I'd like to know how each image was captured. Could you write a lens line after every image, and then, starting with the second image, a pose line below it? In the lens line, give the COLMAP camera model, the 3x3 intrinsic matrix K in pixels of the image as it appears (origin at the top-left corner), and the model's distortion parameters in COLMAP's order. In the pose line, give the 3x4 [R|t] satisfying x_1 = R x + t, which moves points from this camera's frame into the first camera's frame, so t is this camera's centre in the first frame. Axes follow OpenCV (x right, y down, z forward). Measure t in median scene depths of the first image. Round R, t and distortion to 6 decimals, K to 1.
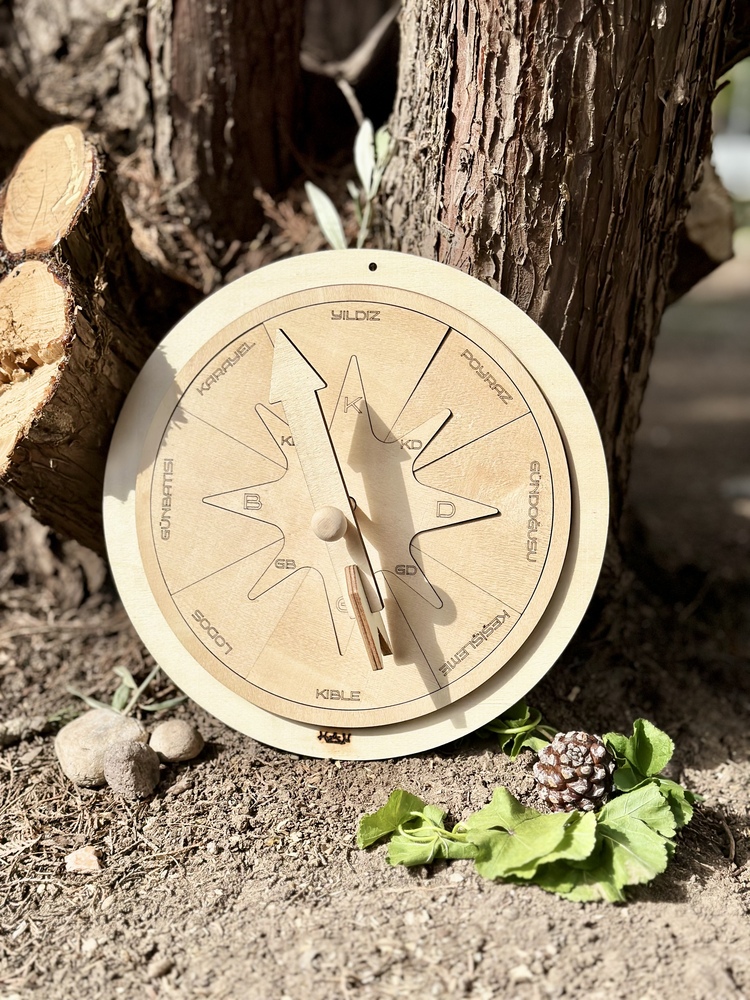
lens RADIAL K [[1364.0, 0, 375.0], [0, 1364.0, 500.0], [0, 0, 1]] dist [0.235827, -0.463571]
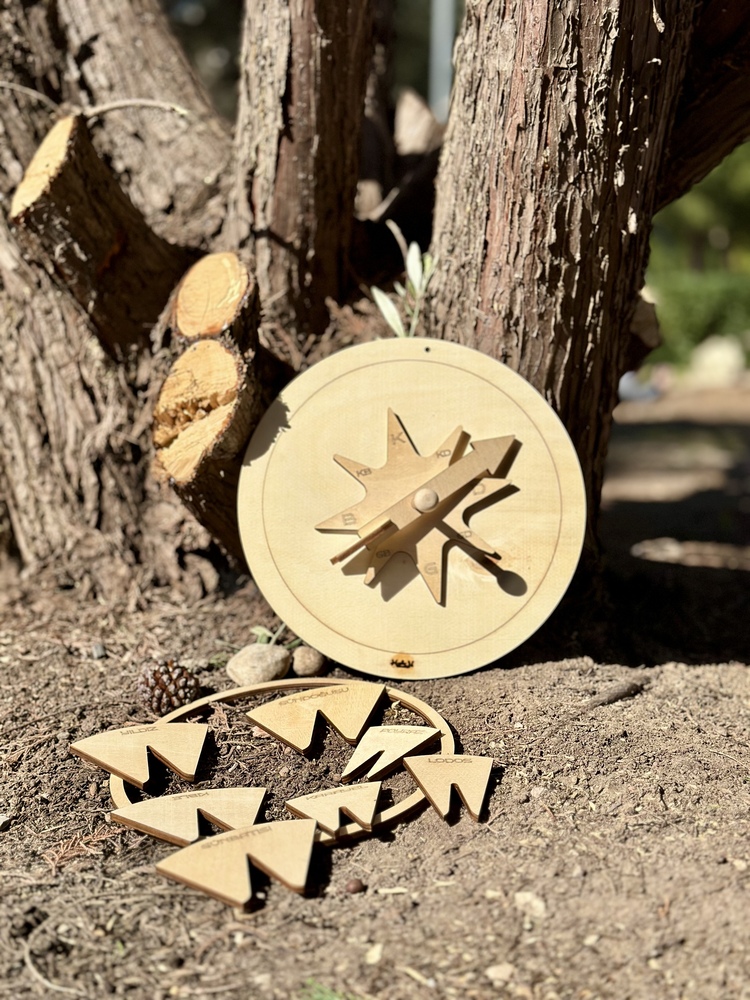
lens RADIAL K [[1364.0, 0, 375.0], [0, 1364.0, 500.0], [0, 0, 1]] dist [0.235827, -0.463571]
pose [[0.996918, -0.019745, 0.075931, -0.182160], [0.027864, 0.993826, -0.107397, 0.161179], [-0.073342, 0.109182, 0.991312, -0.452992]]
